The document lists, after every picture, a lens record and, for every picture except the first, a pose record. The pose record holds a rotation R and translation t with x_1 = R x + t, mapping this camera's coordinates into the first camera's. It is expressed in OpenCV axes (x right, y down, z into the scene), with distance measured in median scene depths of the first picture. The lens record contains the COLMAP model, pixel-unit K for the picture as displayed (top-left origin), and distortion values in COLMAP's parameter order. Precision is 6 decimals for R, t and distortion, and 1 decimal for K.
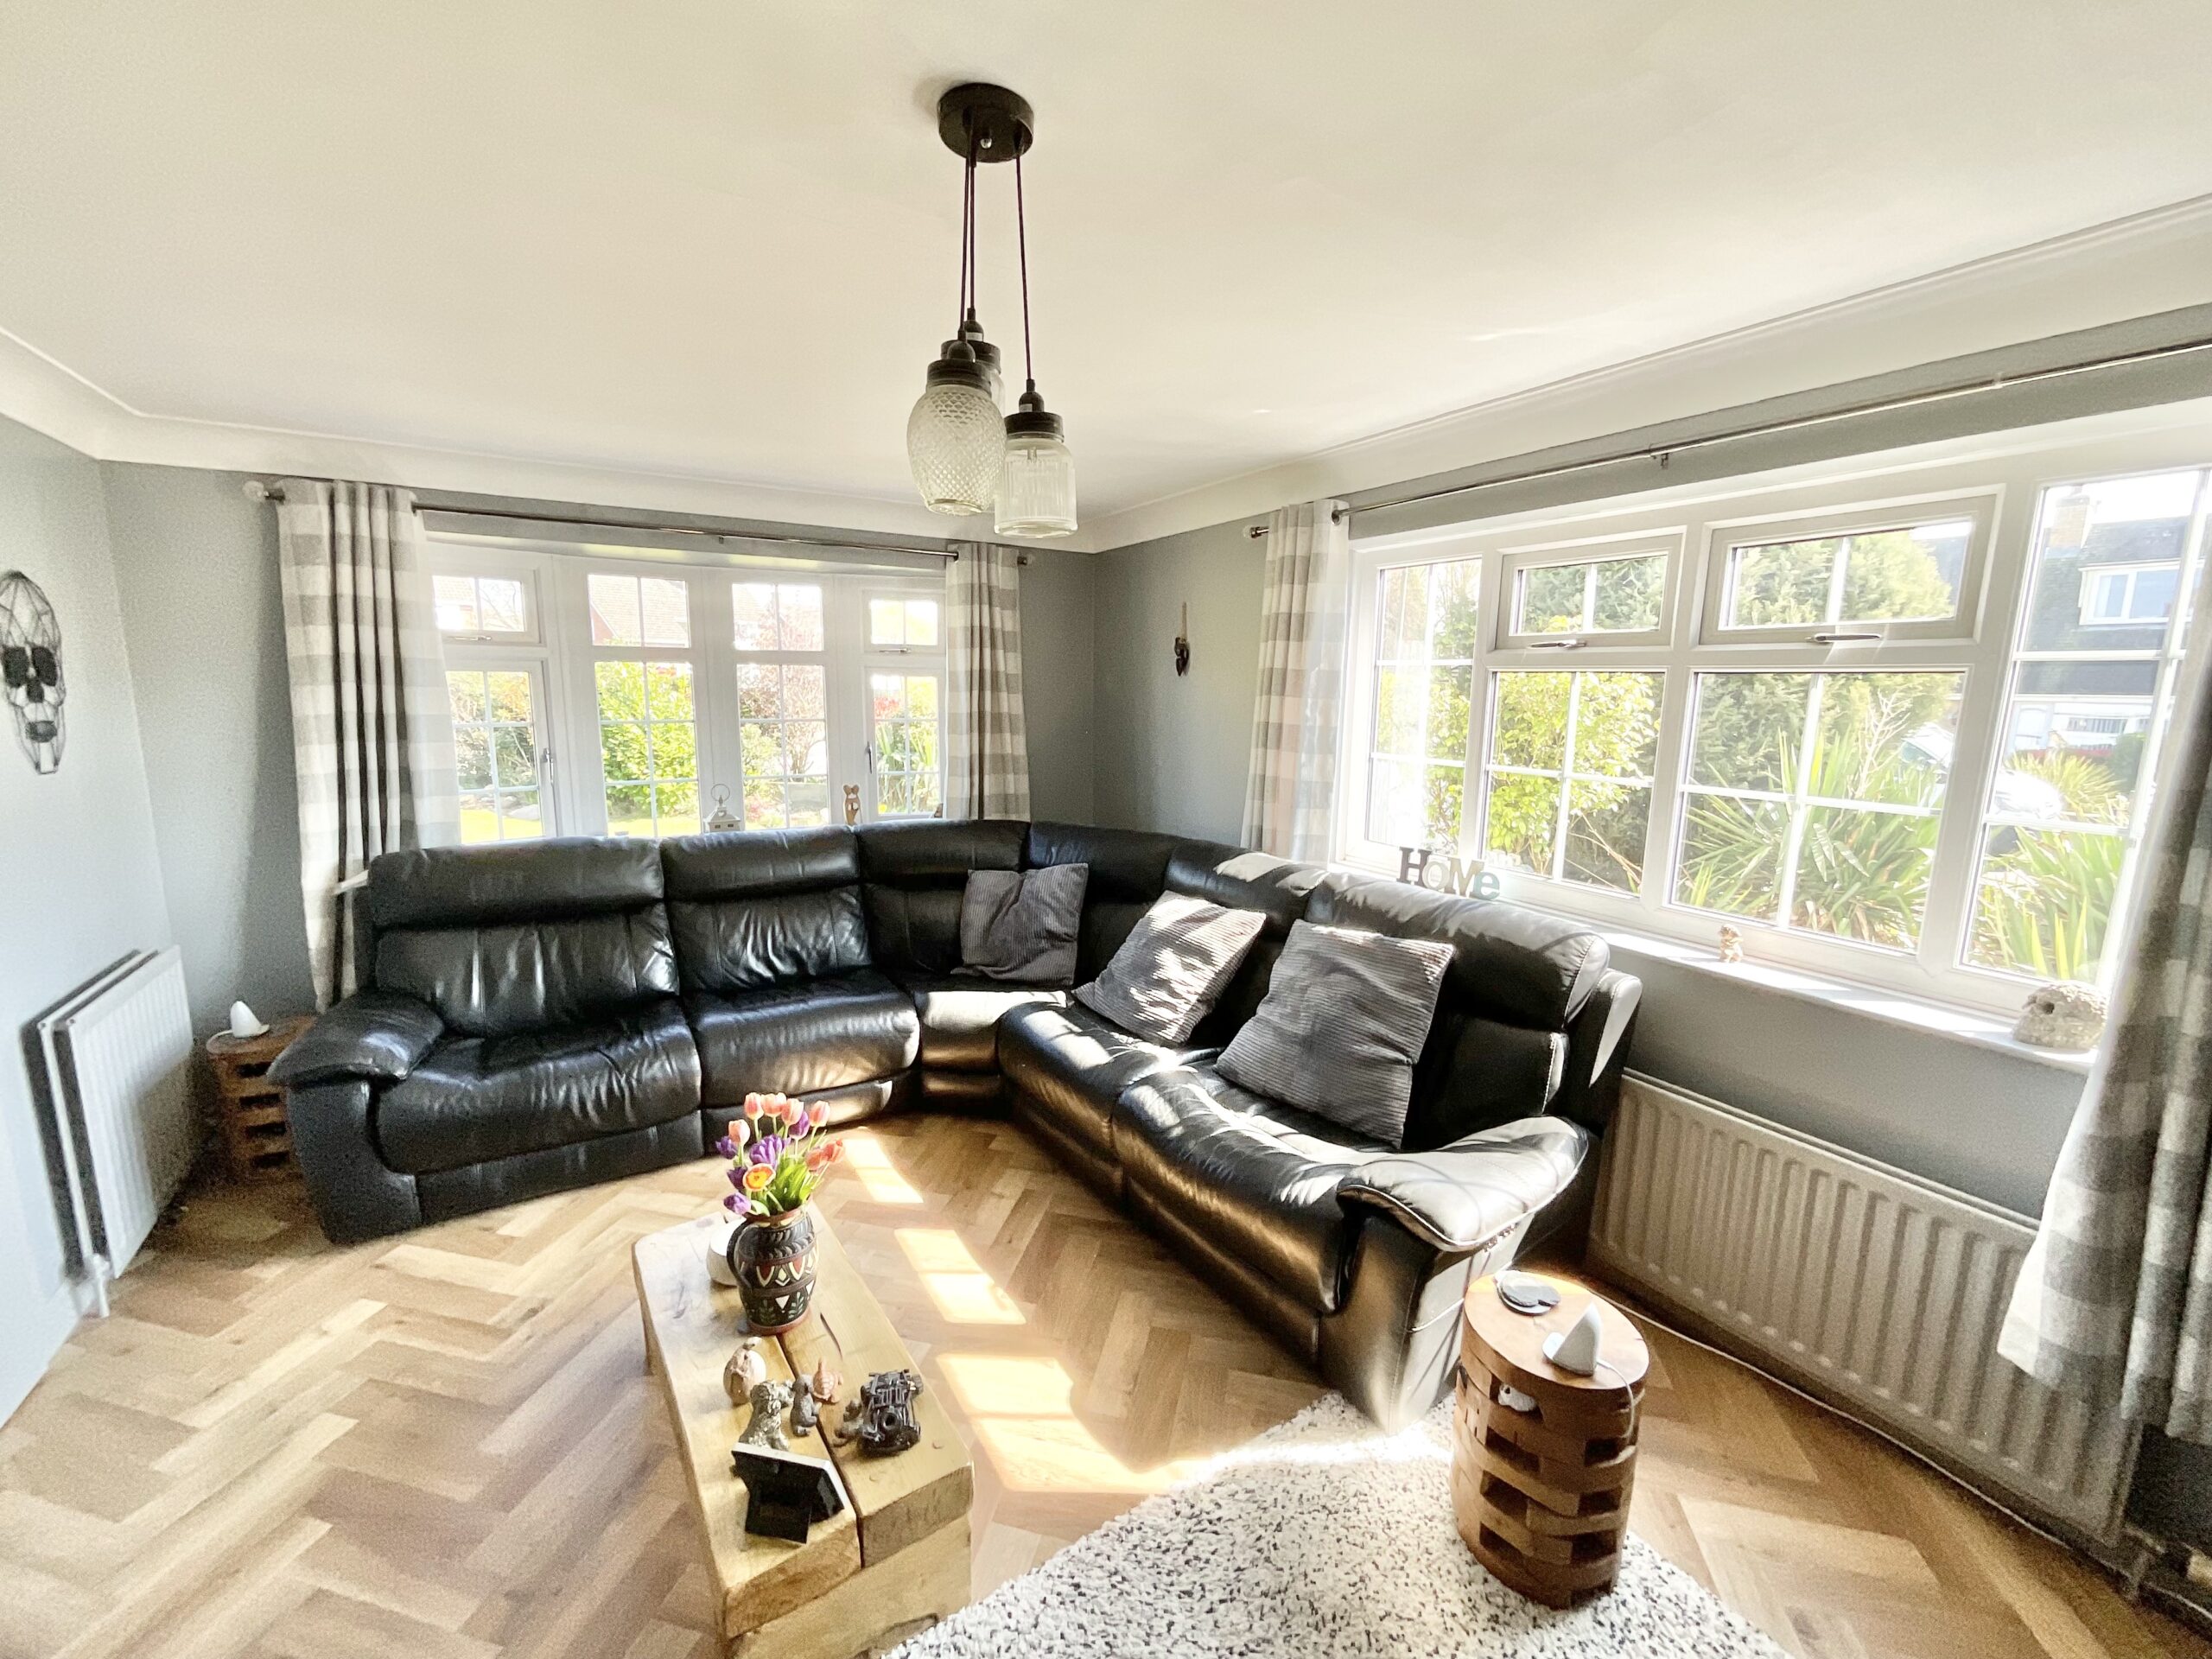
lens RADIAL K [[899.5, 0, 1106.9], [0, 899.5, 828.7], [0, 0, 1]] dist [-0.000967, 0.000424]
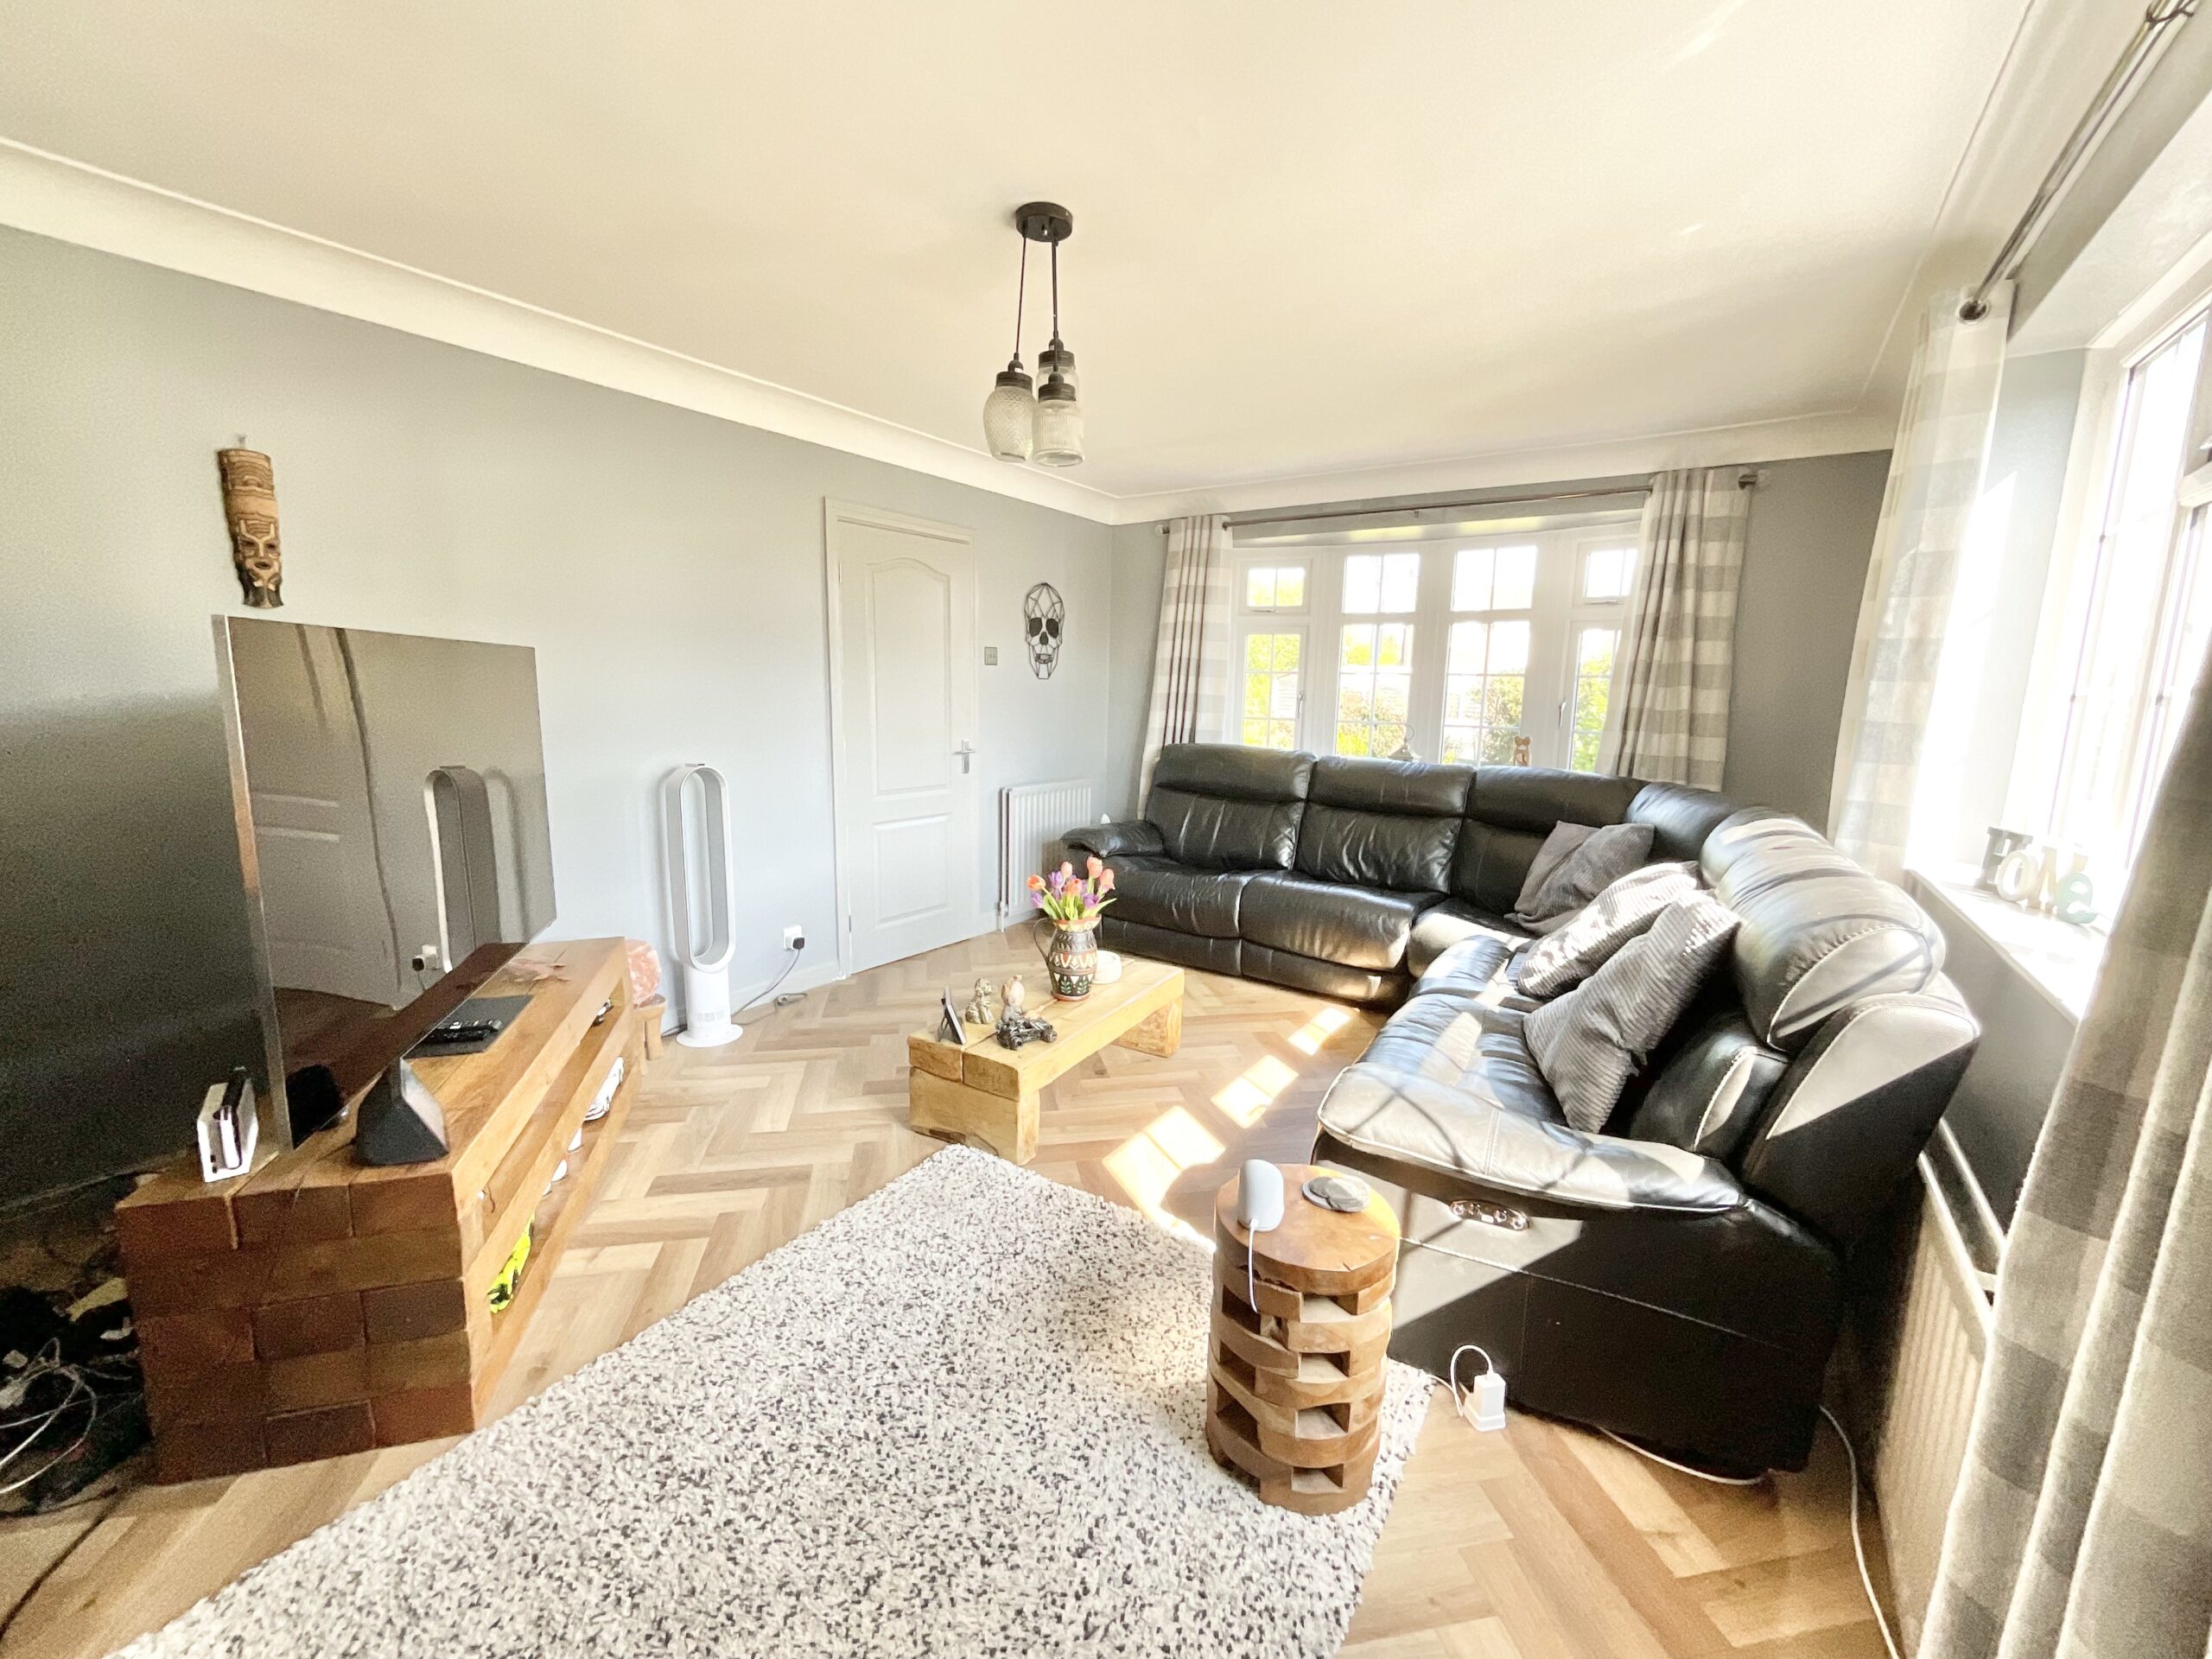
lens RADIAL K [[899.5, 0, 1108.7], [0, 899.5, 830.4], [0, 0, 1]] dist [-0.000967, 0.000424]
pose [[0.423452, 0.143049, -0.894553, 0.603022], [-0.163301, 0.983332, 0.079945, 0.069194], [0.891079, 0.112229, 0.439754, 0.194480]]
